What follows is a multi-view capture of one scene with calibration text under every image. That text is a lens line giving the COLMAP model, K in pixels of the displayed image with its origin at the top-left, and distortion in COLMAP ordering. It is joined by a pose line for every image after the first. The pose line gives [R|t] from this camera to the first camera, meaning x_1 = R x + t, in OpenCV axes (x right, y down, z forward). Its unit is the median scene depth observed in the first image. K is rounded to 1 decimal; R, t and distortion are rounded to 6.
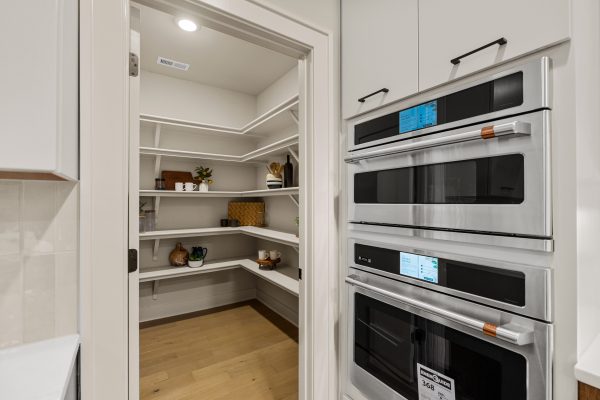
lens RADIAL K [[275.1, 0, 300.2], [0, 275.1, 200.1], [0, 0, 1]] dist [-0.002026, -0.000109]
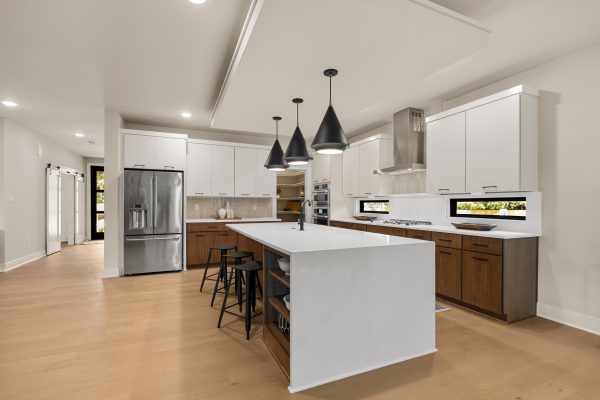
lens RADIAL K [[275.1, 0, 297.6], [0, 275.1, 202.8], [0, 0, 1]] dist [-0.002026, -0.000109]
pose [[0.984527, 0.001735, -0.175222, 0.364803], [-0.002088, 0.999996, -0.001831, 0.025047], [0.175219, 0.002168, 0.984527, -1.896837]]
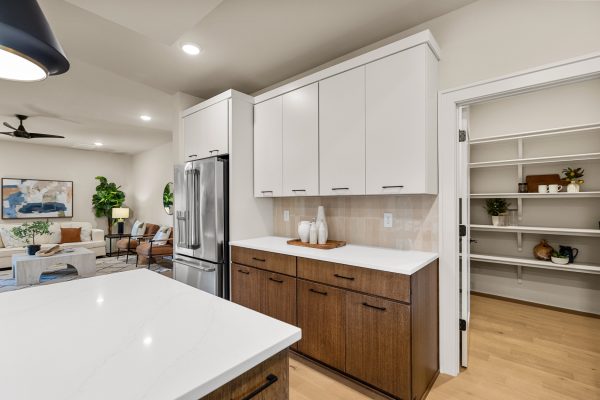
lens RADIAL K [[275.1, 0, 300.0], [0, 275.1, 203.6], [0, 0, 1]] dist [-0.002026, -0.000109]
pose [[0.277761, 0.000567, -0.960650, 0.371197], [0.005171, 0.999984, 0.002086, 0.003459], [0.960636, -0.005547, 0.277754, -0.266959]]
